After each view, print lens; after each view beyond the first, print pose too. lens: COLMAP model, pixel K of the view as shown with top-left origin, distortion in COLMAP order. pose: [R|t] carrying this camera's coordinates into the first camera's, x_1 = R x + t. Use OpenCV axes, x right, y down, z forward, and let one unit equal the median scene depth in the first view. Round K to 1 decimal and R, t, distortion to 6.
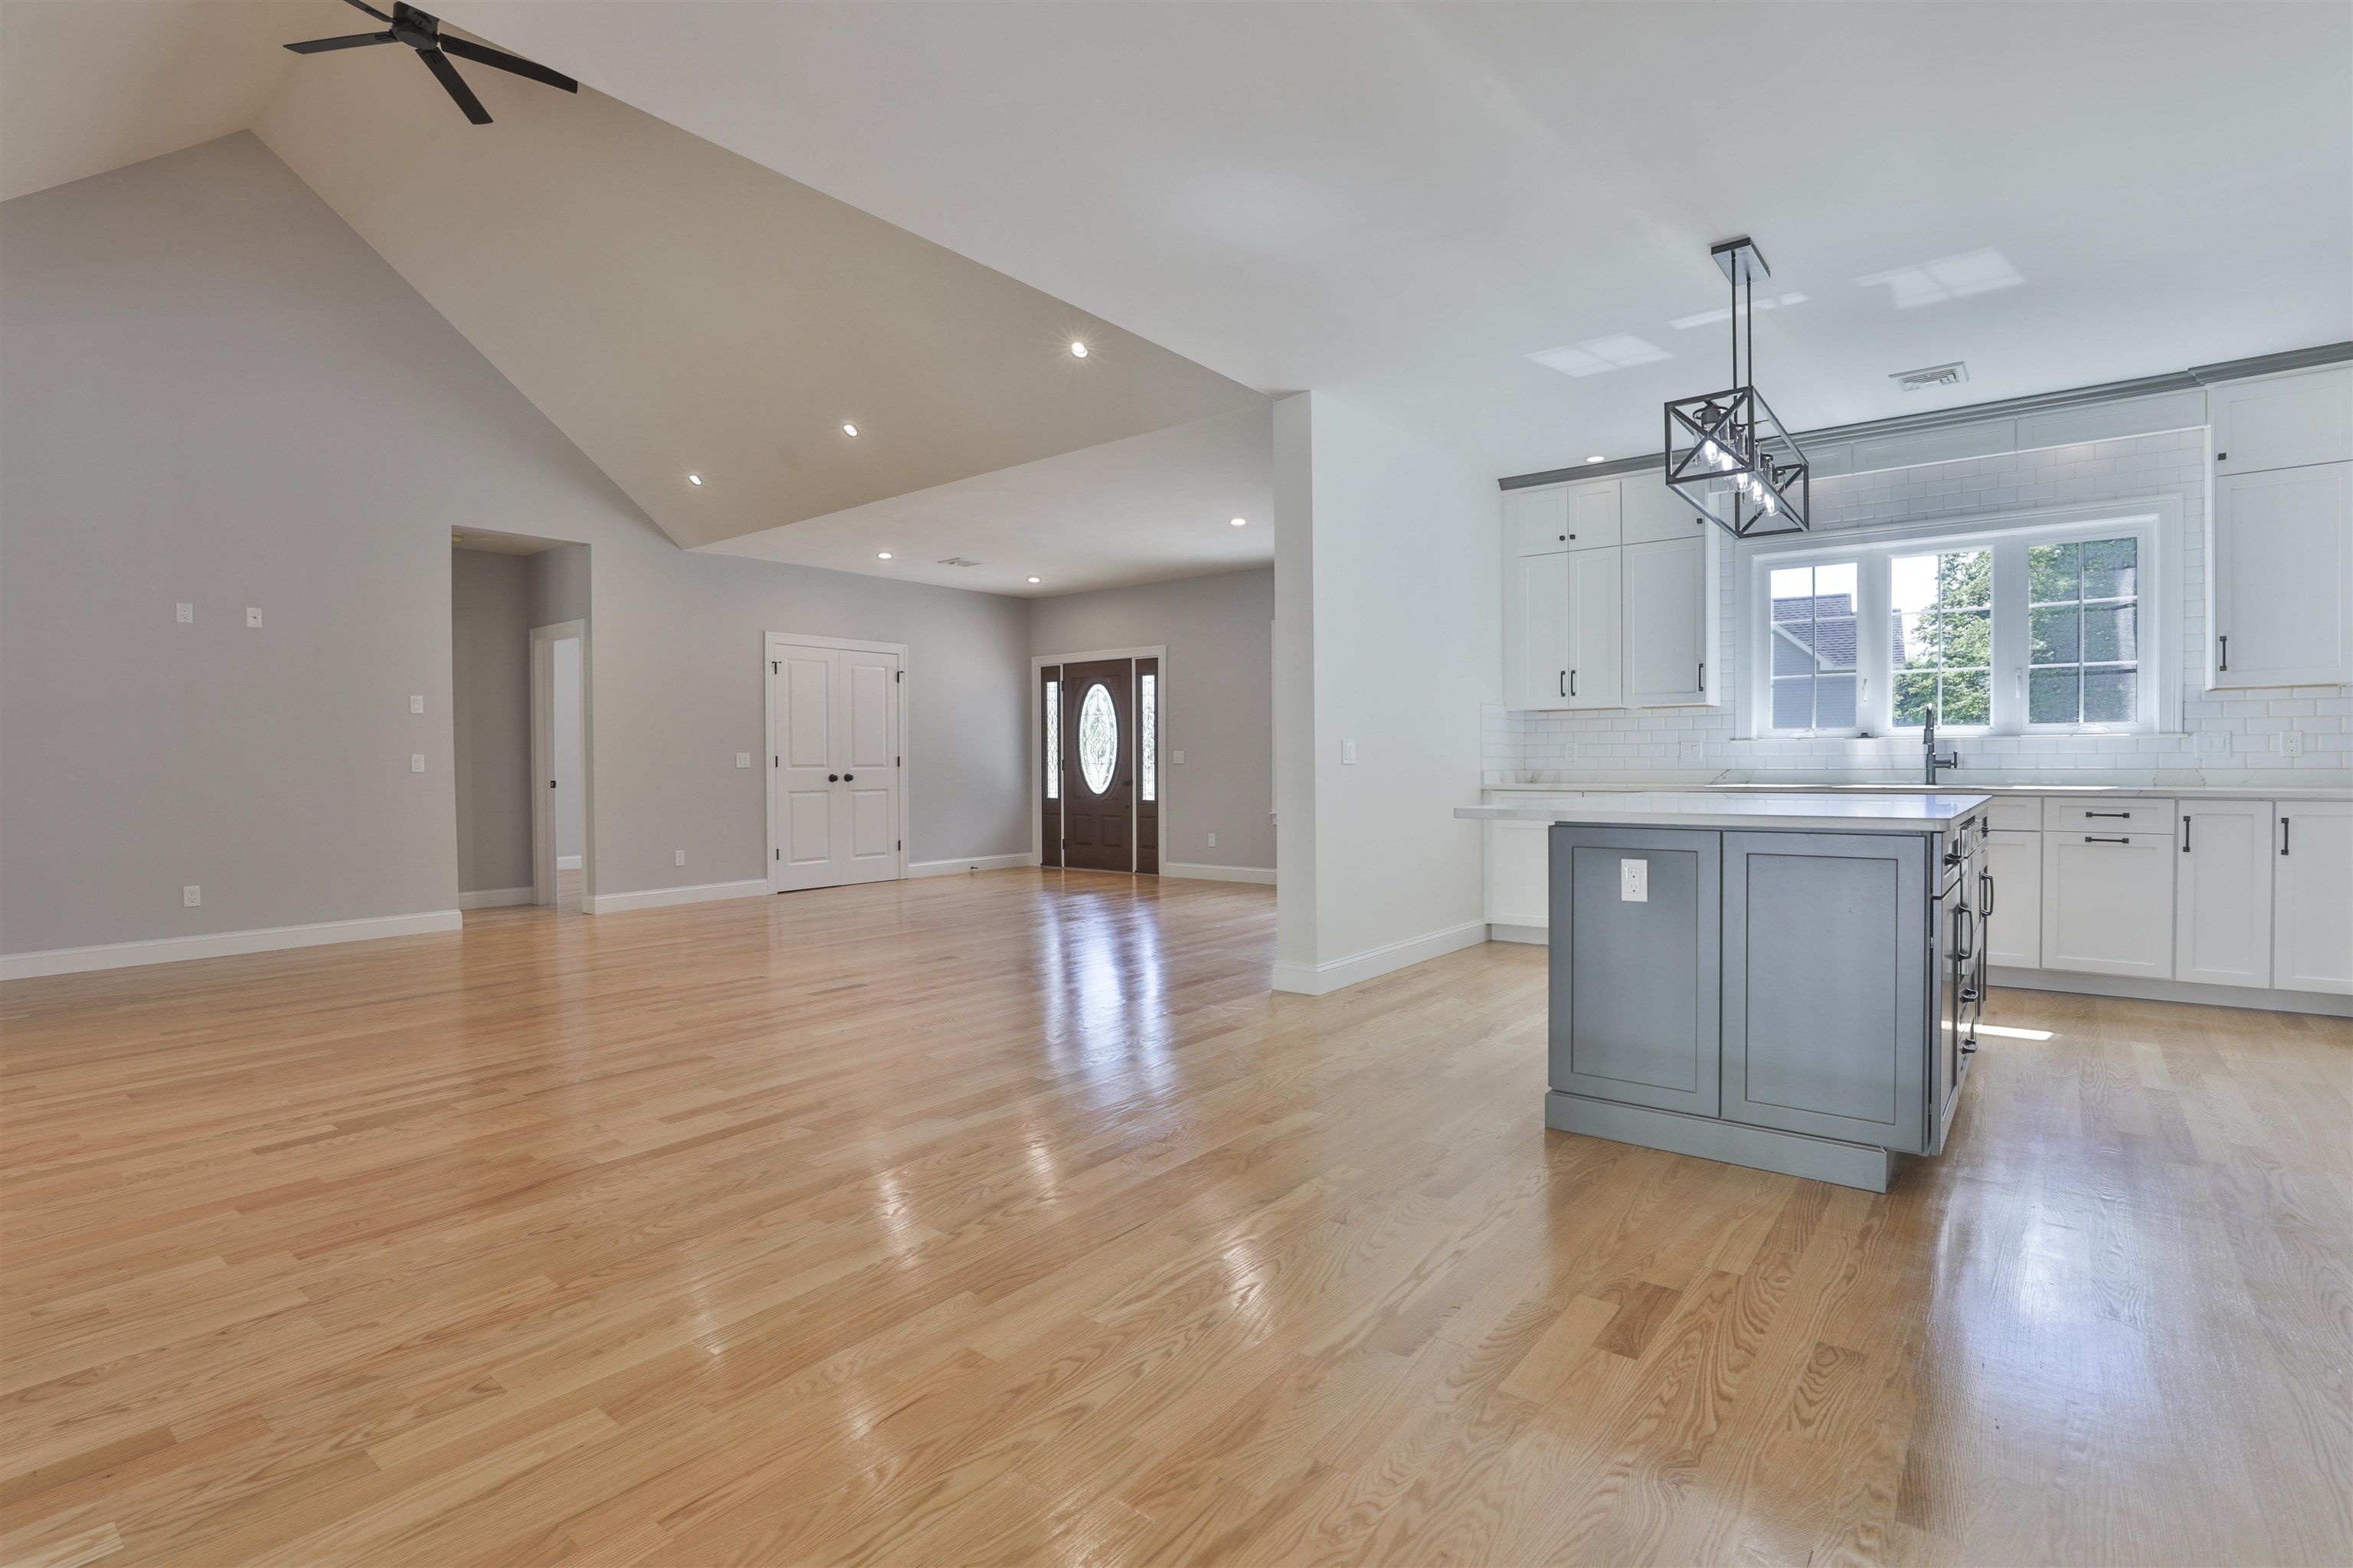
lens RADIAL K [[1104.0, 0, 1224.8], [0, 1104.0, 783.8], [0, 0, 1]] dist [-0.050983, 0.015704]
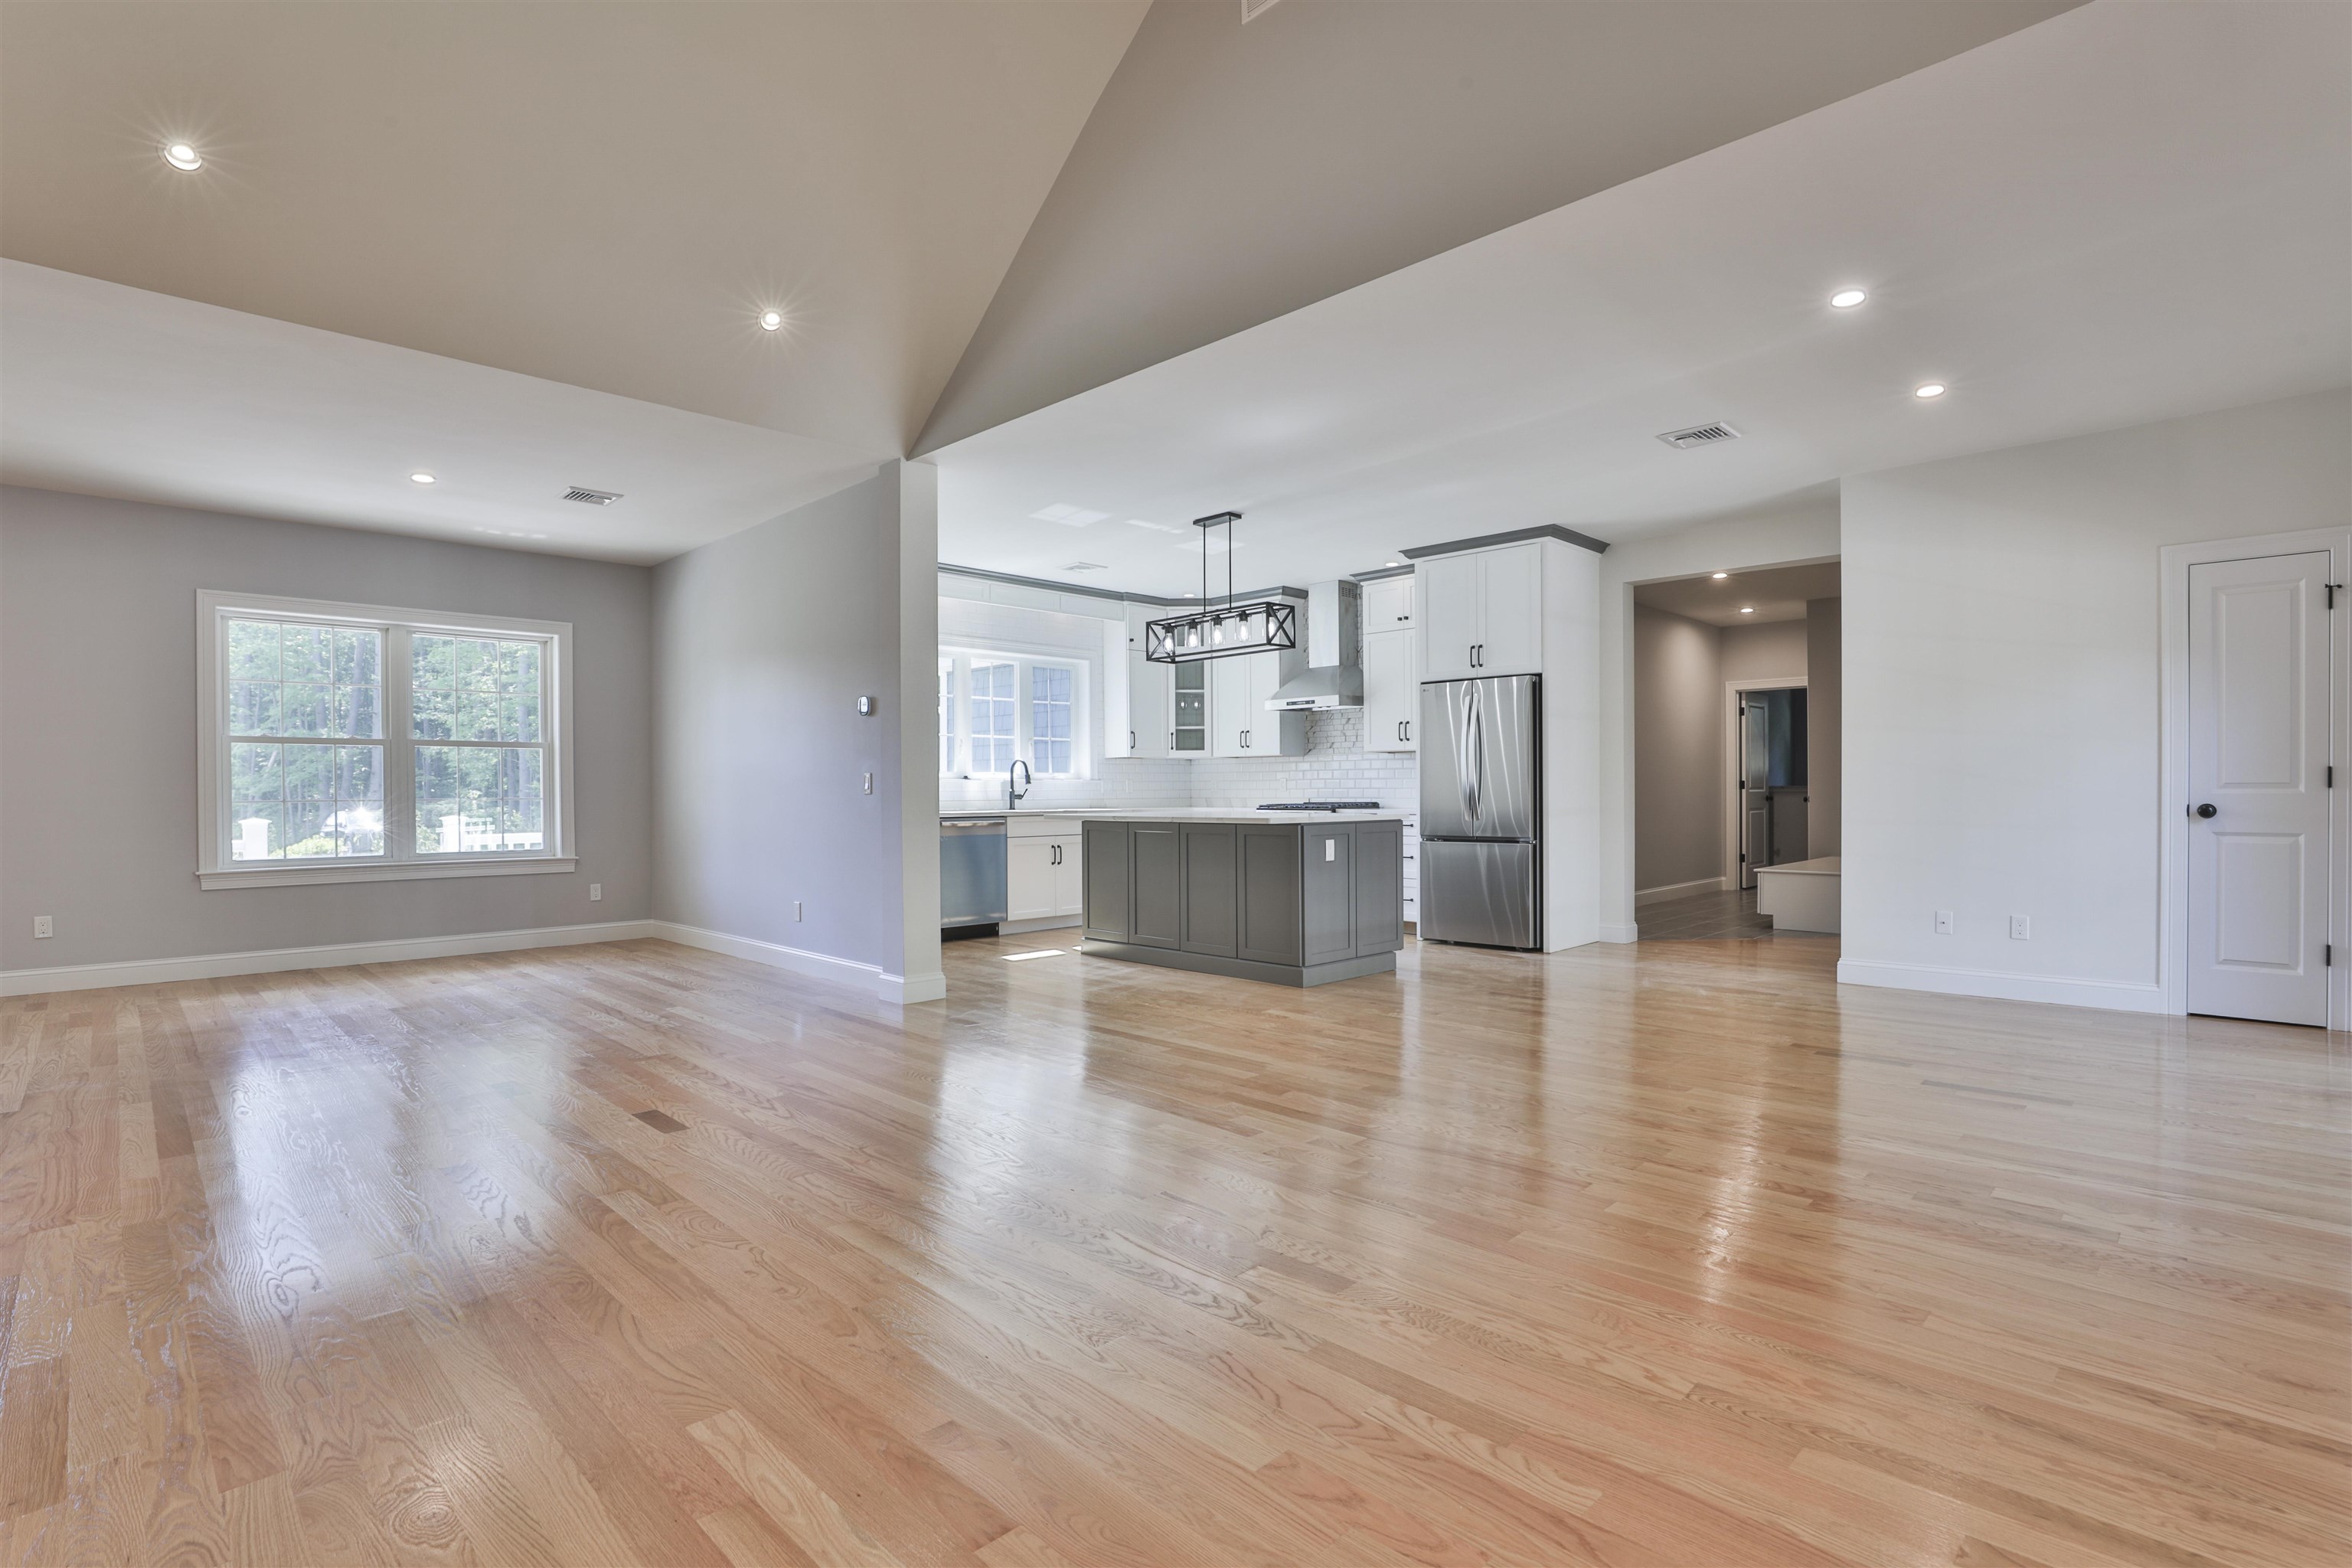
lens RADIAL K [[1125.2, 0, 1172.9], [0, 1125.2, 796.8], [0, 0, 1]] dist [-0.031167, 0.000433]
pose [[0.136076, 0.003543, 0.990692, -0.732971], [0.024420, 0.999678, -0.006929, -0.001034], [-0.990397, 0.025135, 0.135946, 0.428448]]
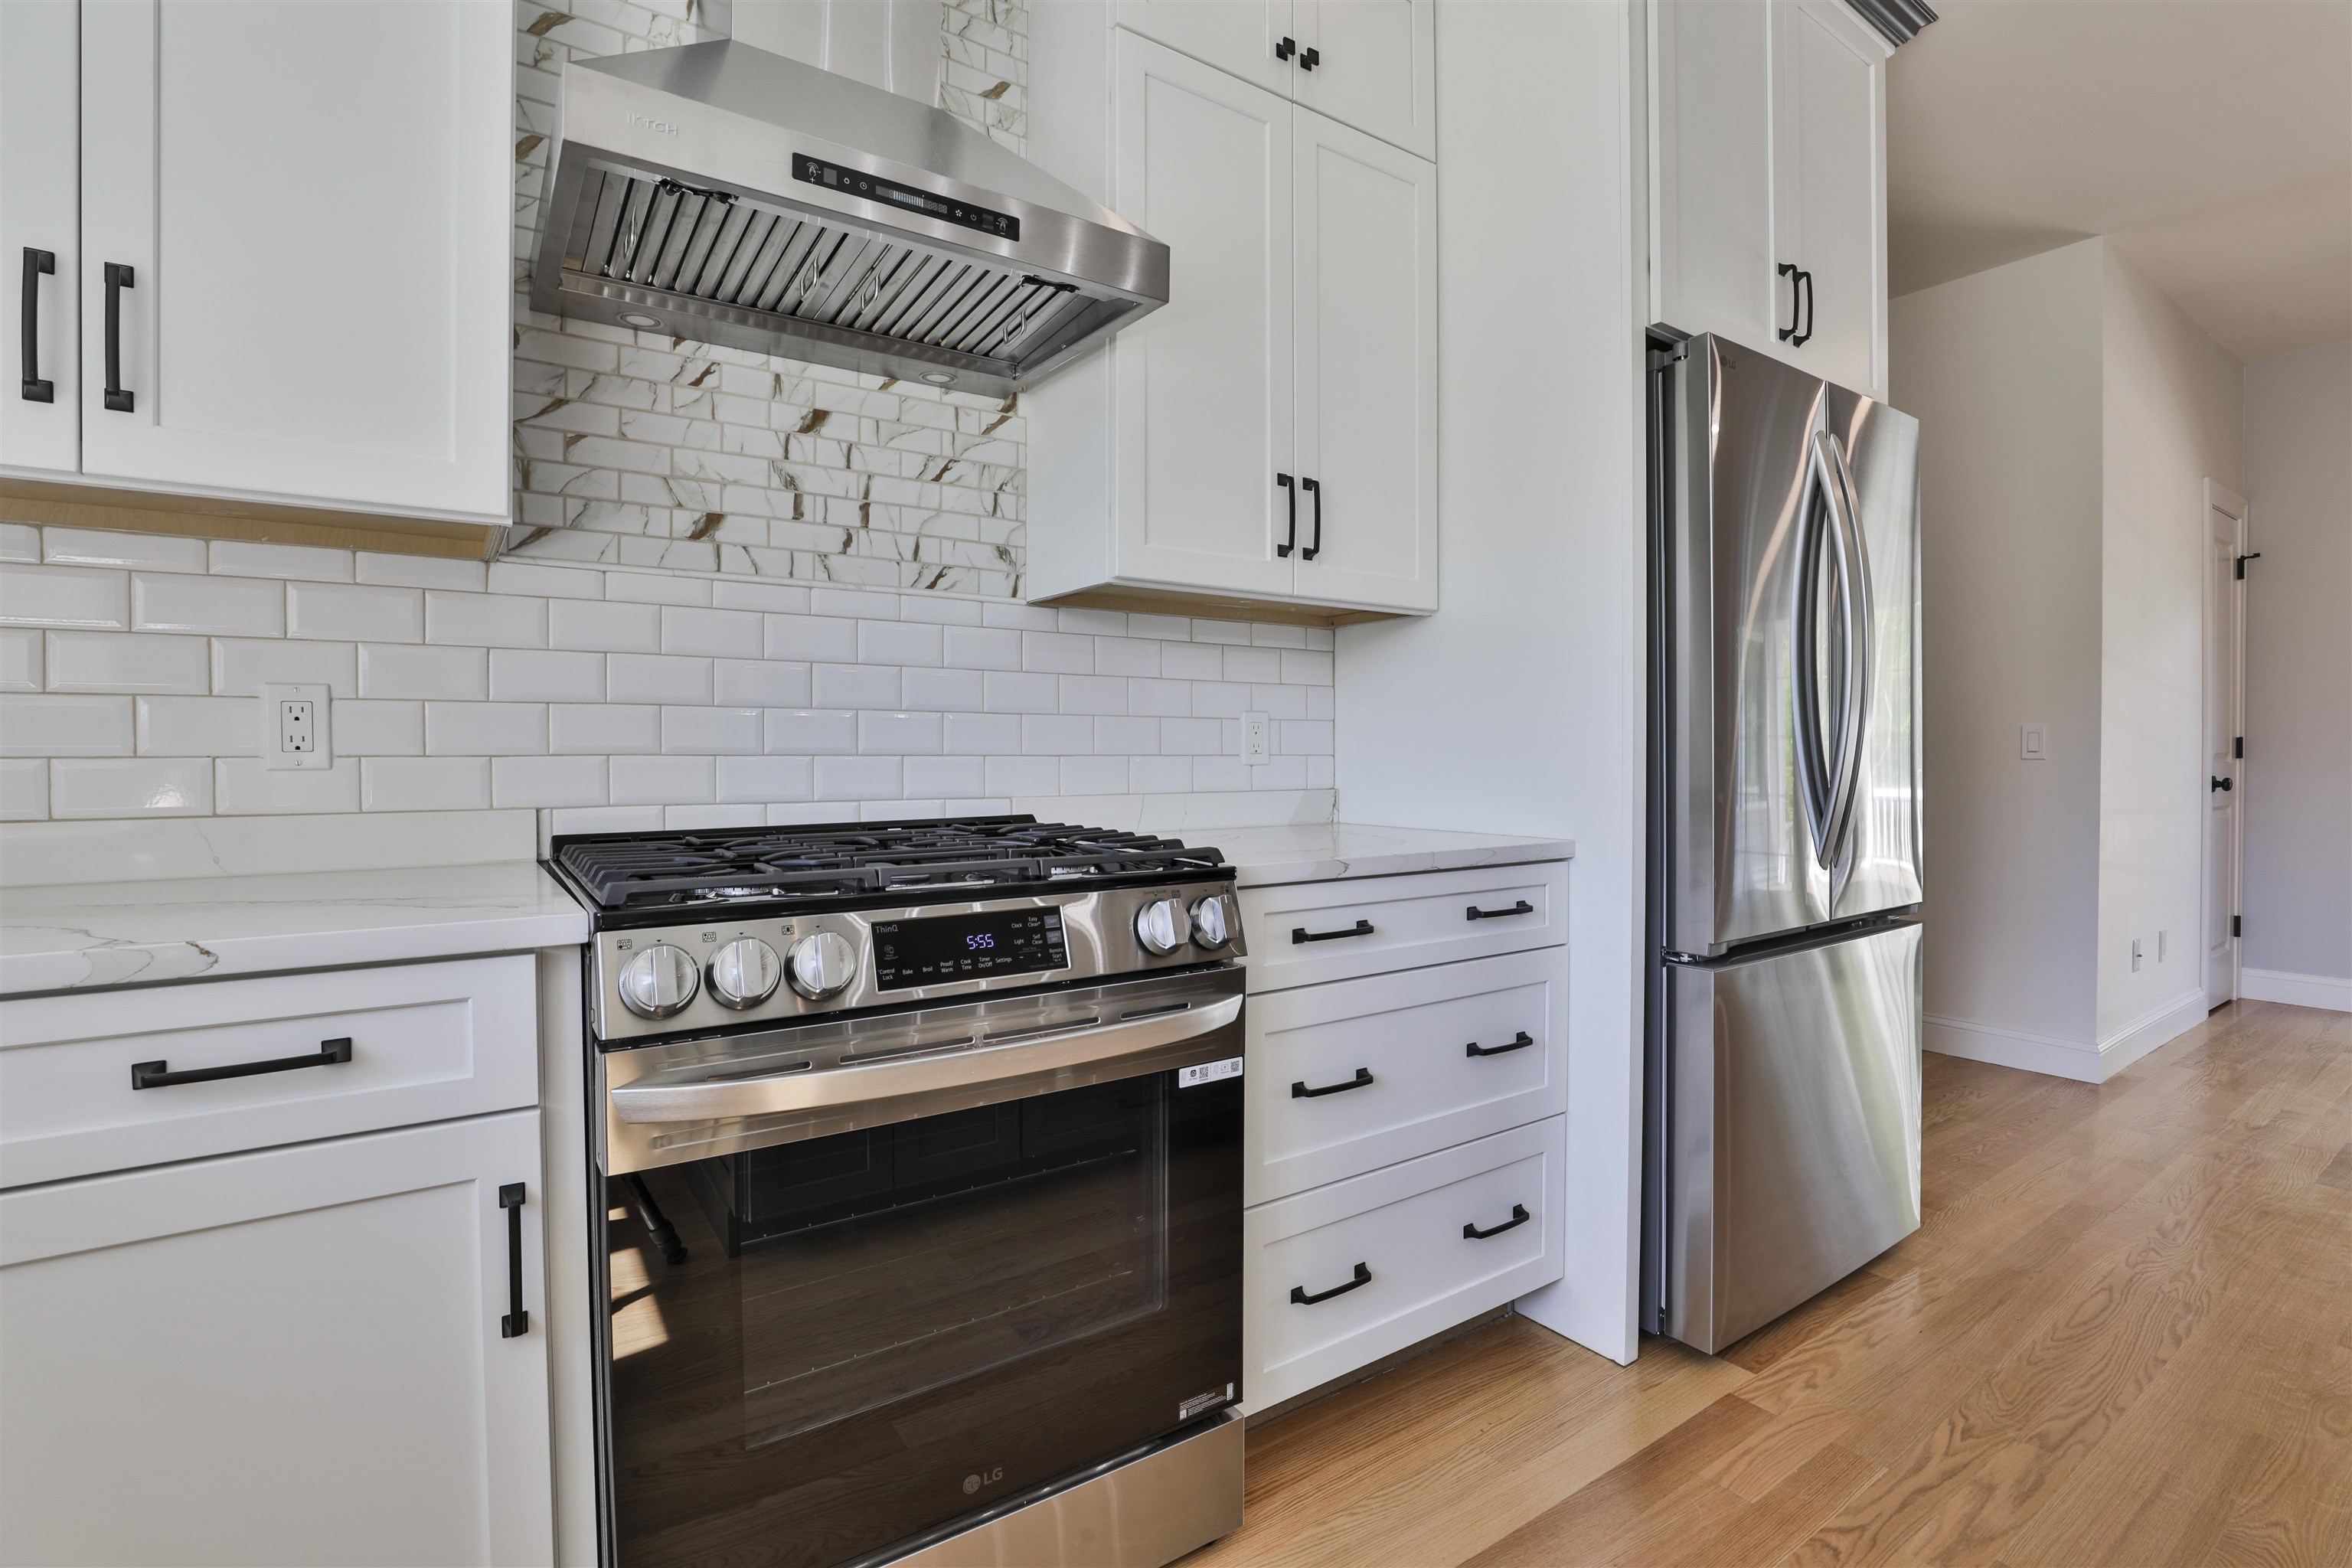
lens RADIAL K [[1070.5, 0, 1172.9], [0, 1070.5, 784.9], [0, 0, 1]] dist [-0.040431, 0.008181]
pose [[-0.948780, 0.000255, 0.315936, 0.442207], [0.016092, 0.998741, 0.047519, -0.018386], [-0.315526, 0.050169, -0.947590, 0.618051]]
